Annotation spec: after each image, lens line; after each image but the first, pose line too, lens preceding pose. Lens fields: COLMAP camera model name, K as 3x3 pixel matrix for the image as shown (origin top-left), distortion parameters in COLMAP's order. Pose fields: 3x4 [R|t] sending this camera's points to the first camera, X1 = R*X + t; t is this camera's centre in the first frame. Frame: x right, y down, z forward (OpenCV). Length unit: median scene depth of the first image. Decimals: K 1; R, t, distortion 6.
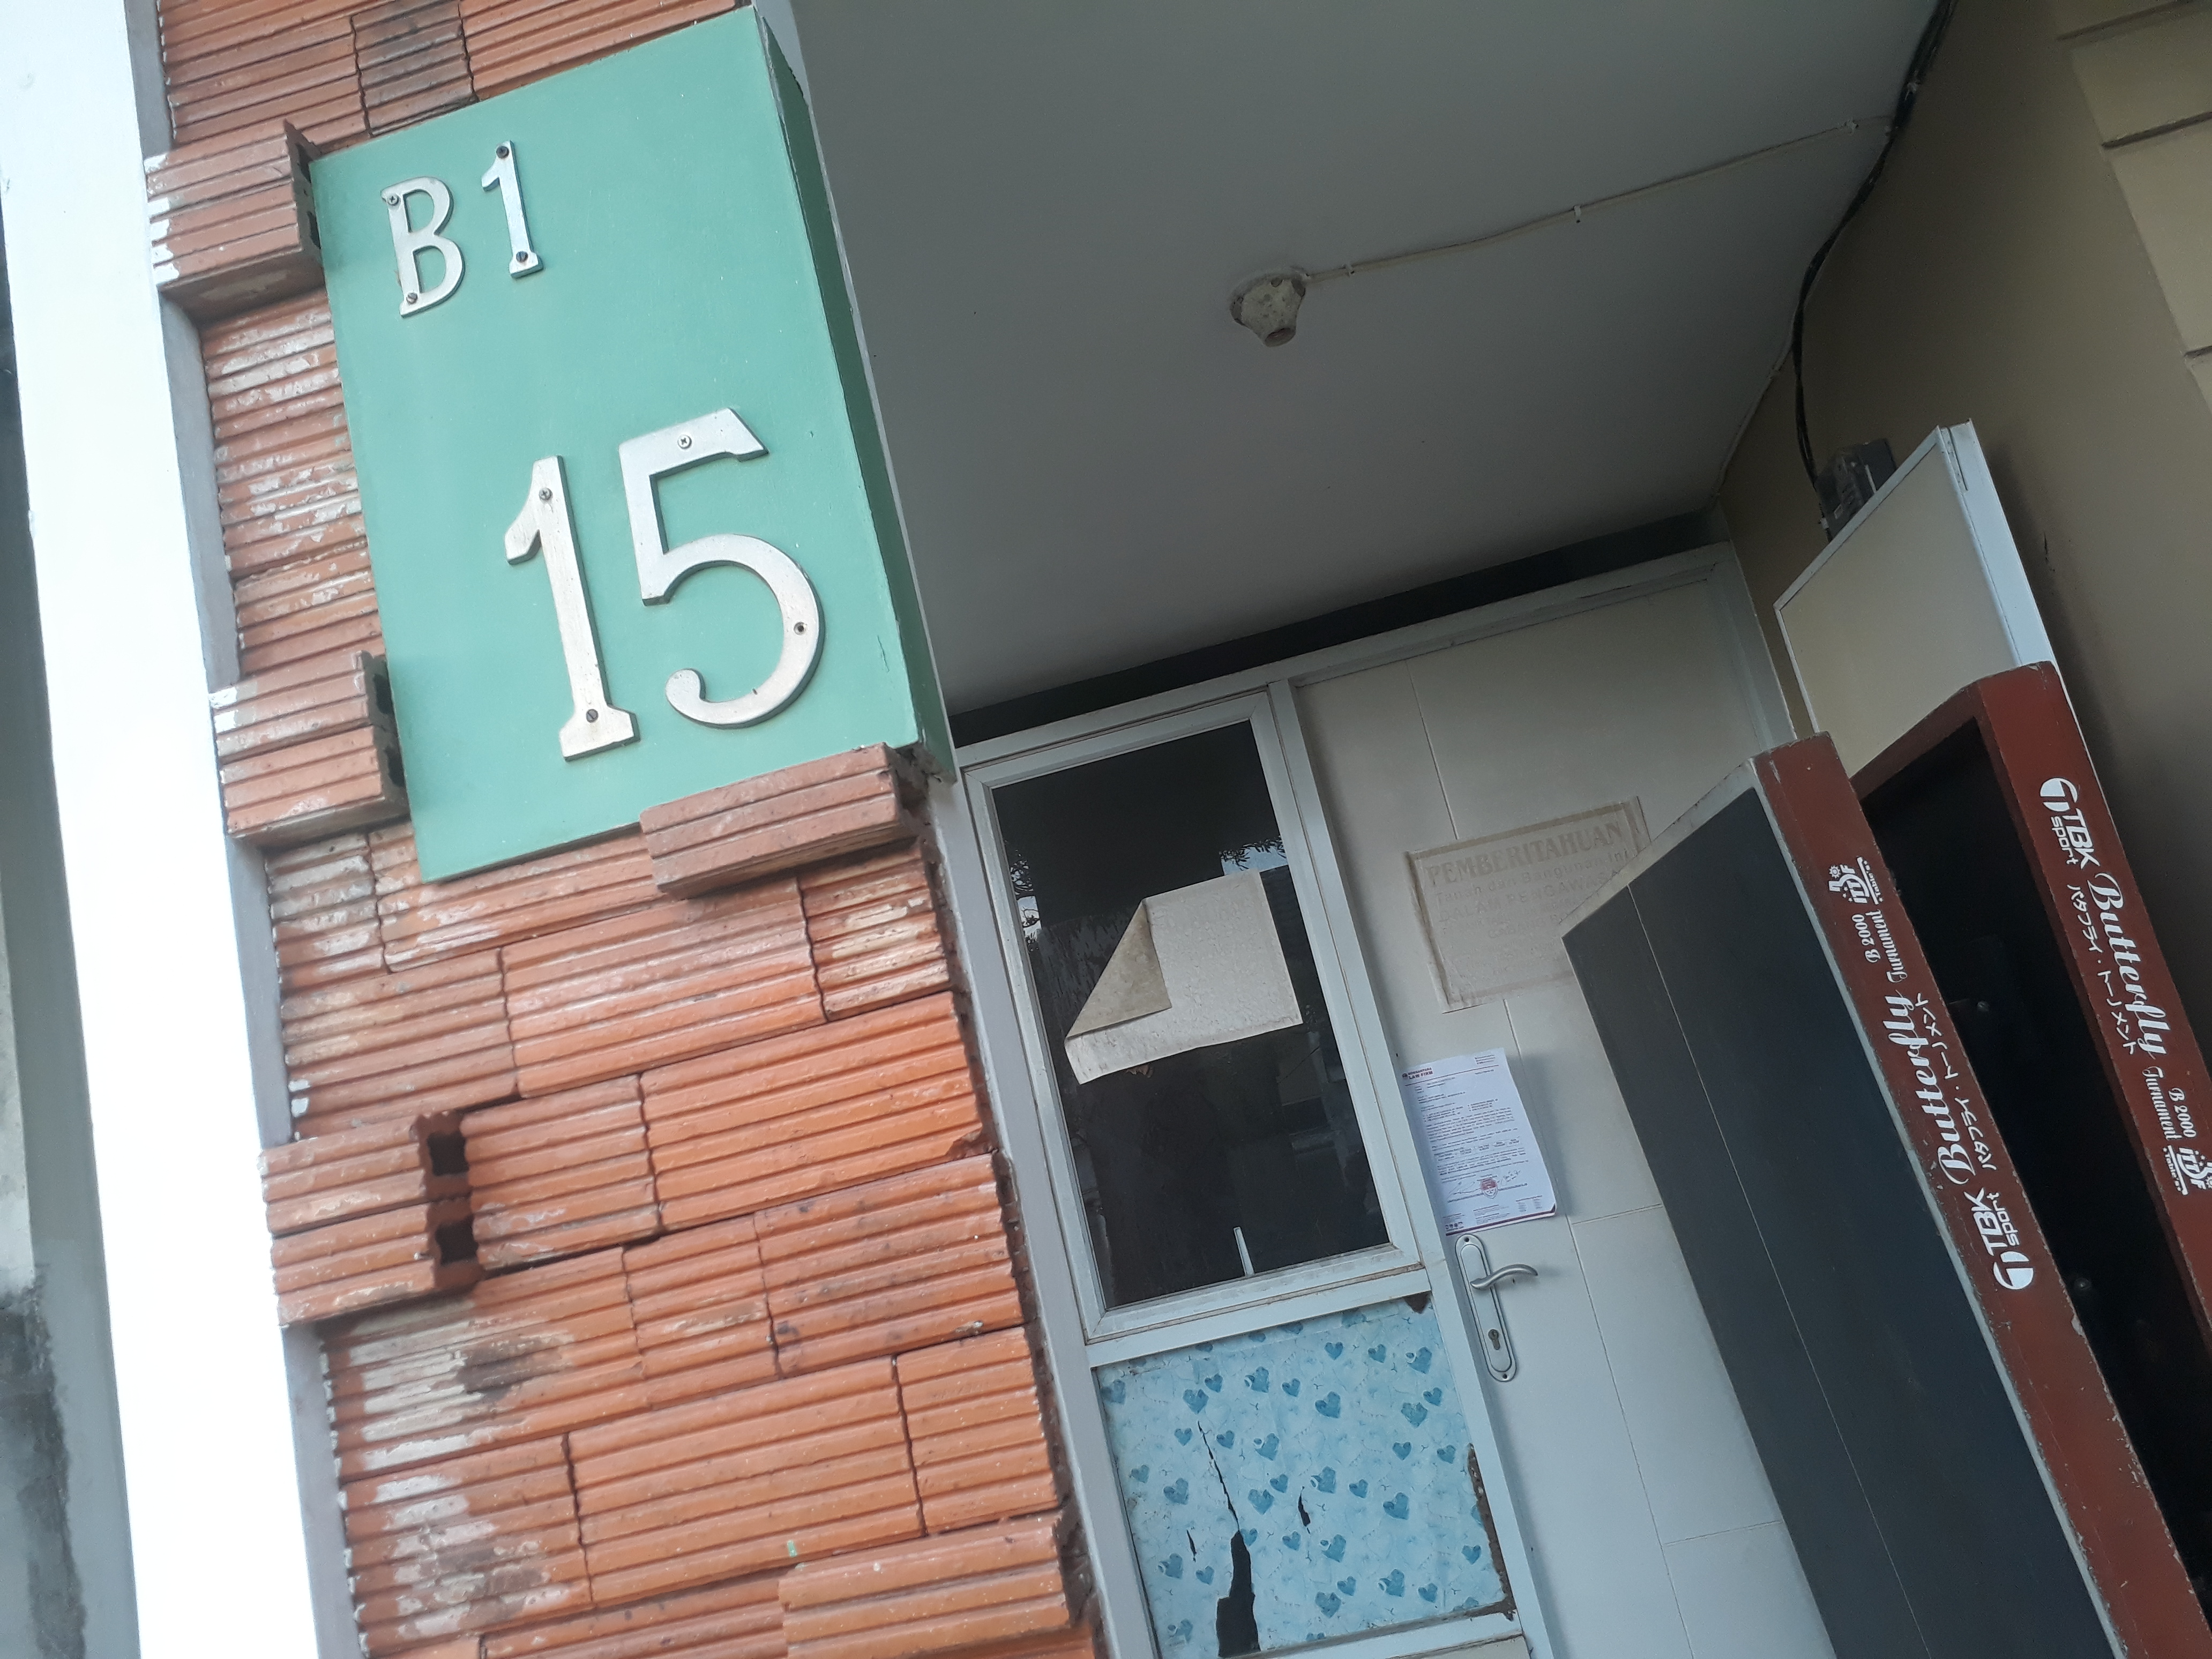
lens RADIAL K [[1738.2, 0, 1106.0], [0, 1738.2, 829.5], [0, 0, 1]] dist [0.028820, -0.001756]
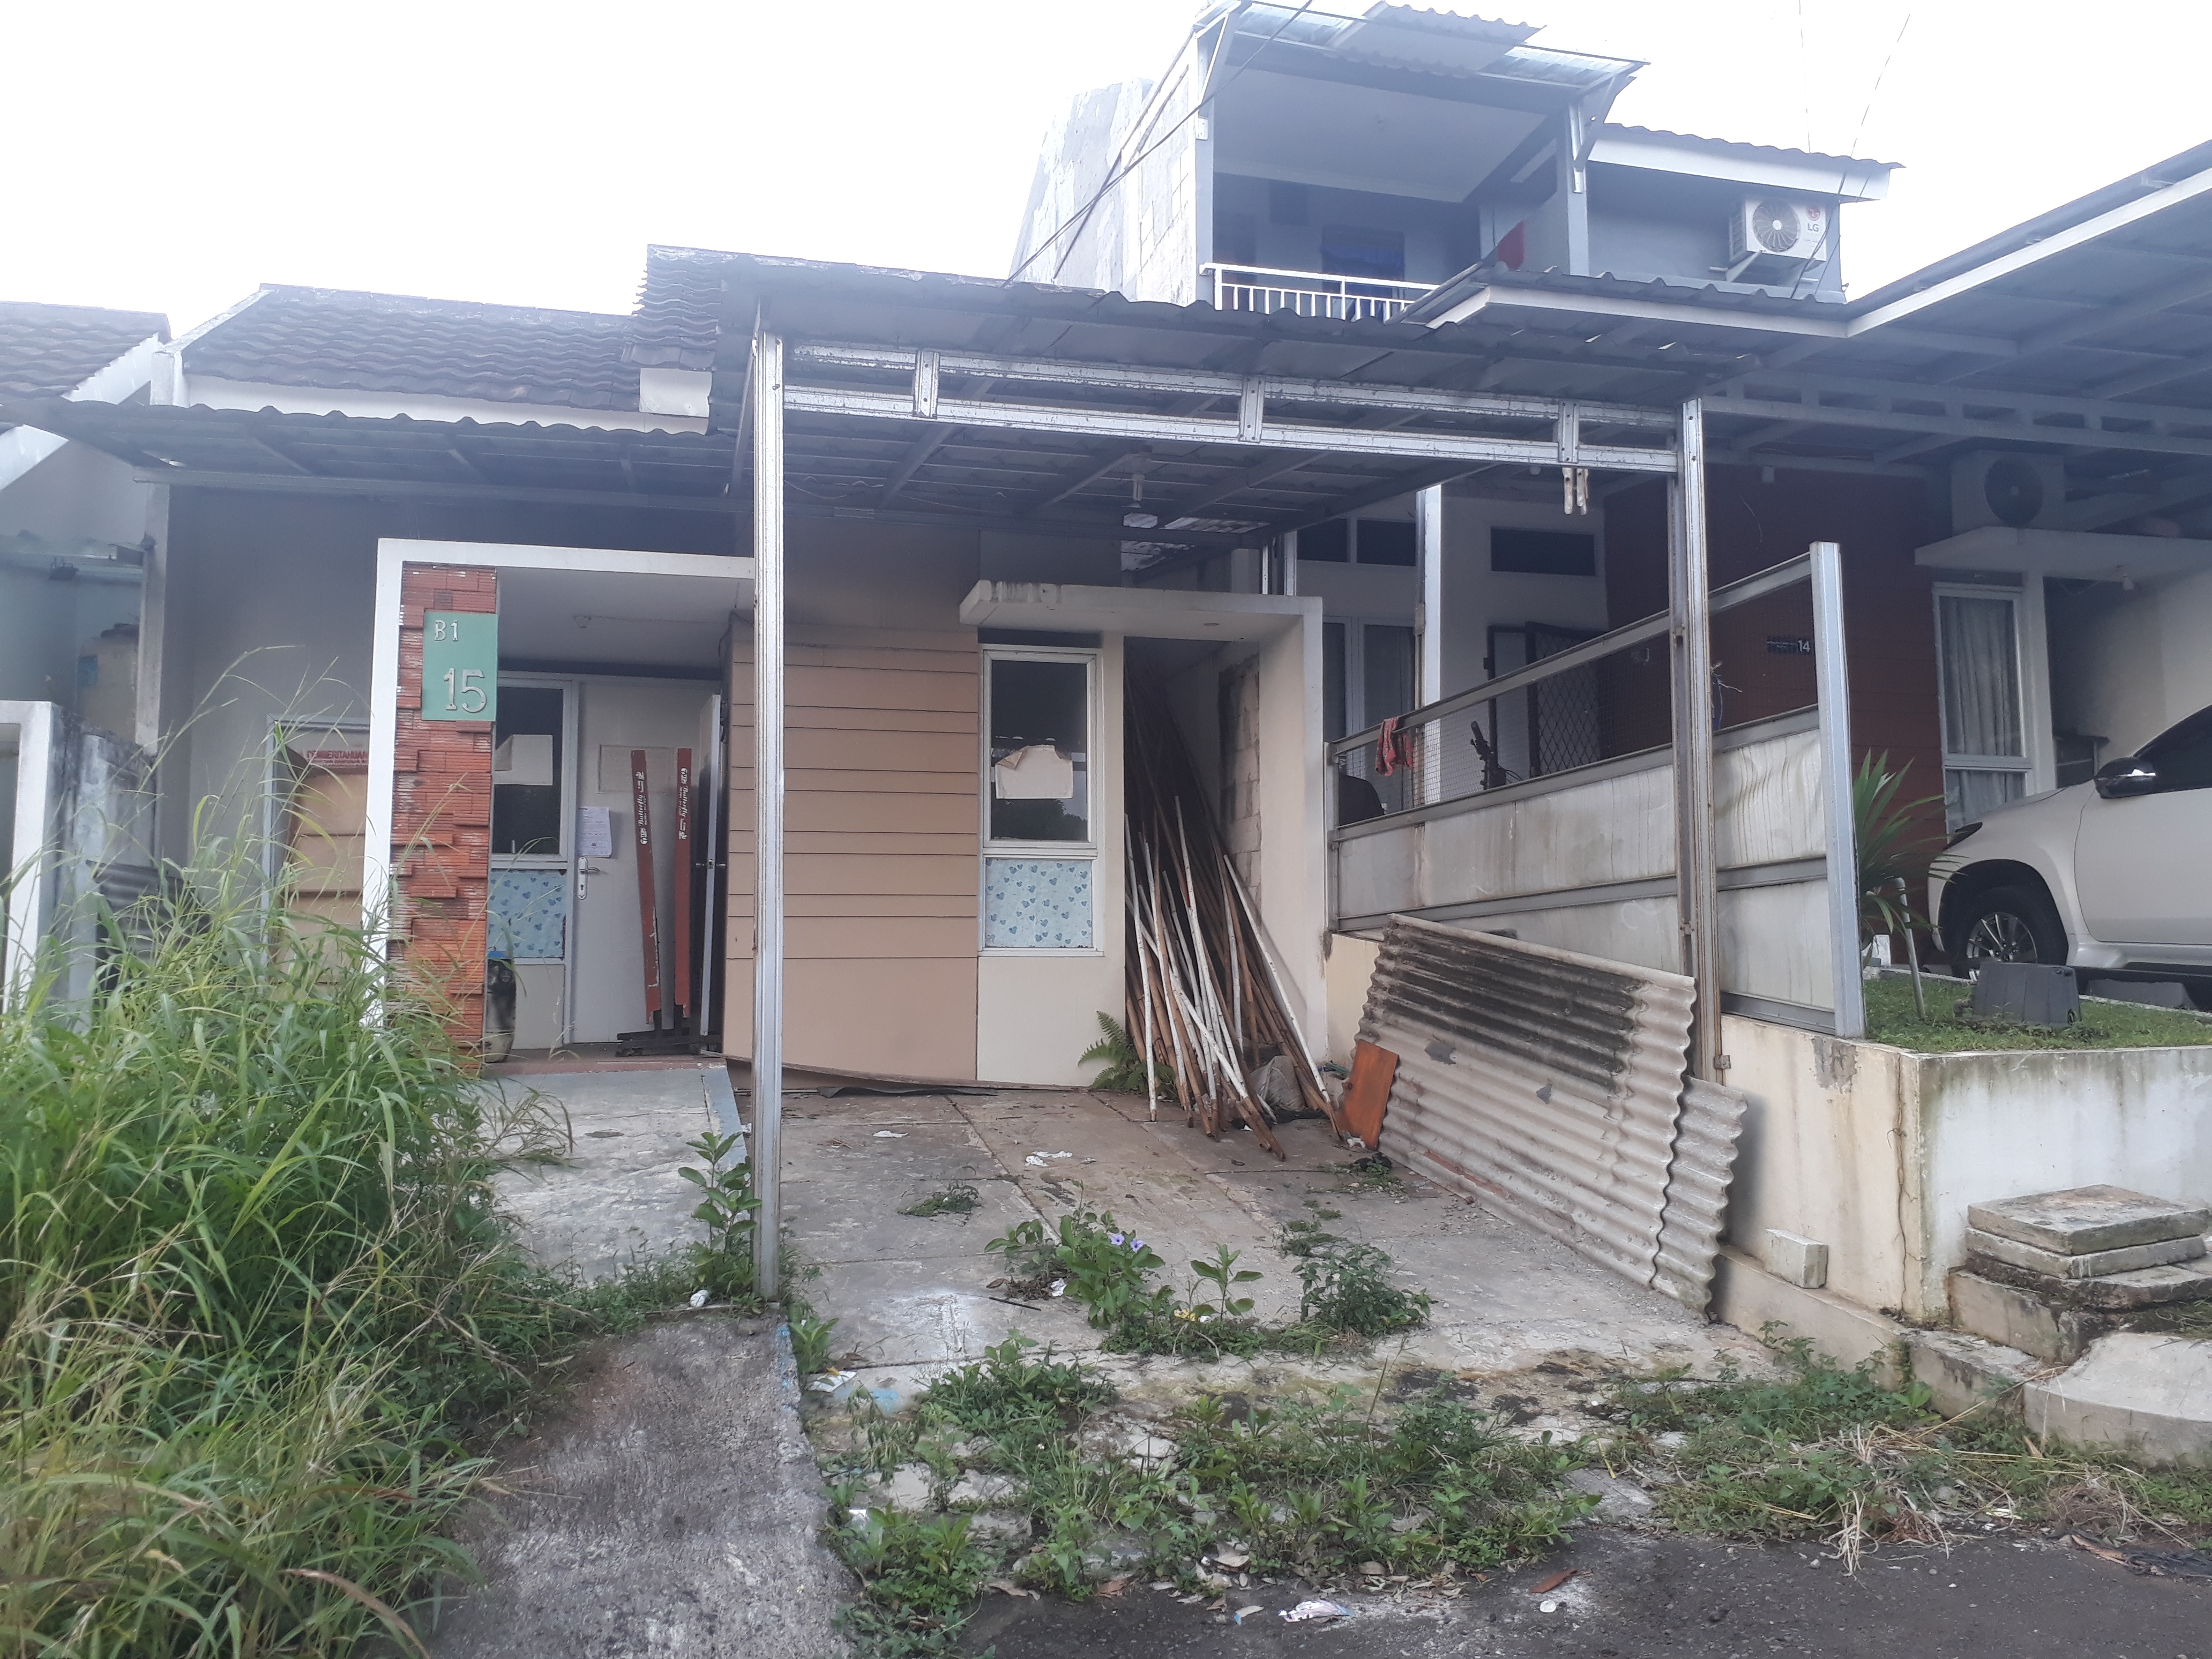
lens RADIAL K [[1738.2, 0, 1106.0], [0, 1738.2, 829.5], [0, 0, 1]] dist [0.028820, -0.001756]
pose [[0.893733, 0.263231, 0.363250, -0.130500], [-0.291335, 0.956325, 0.023788, -0.199450], [-0.341124, -0.127088, 0.931388, -2.541134]]
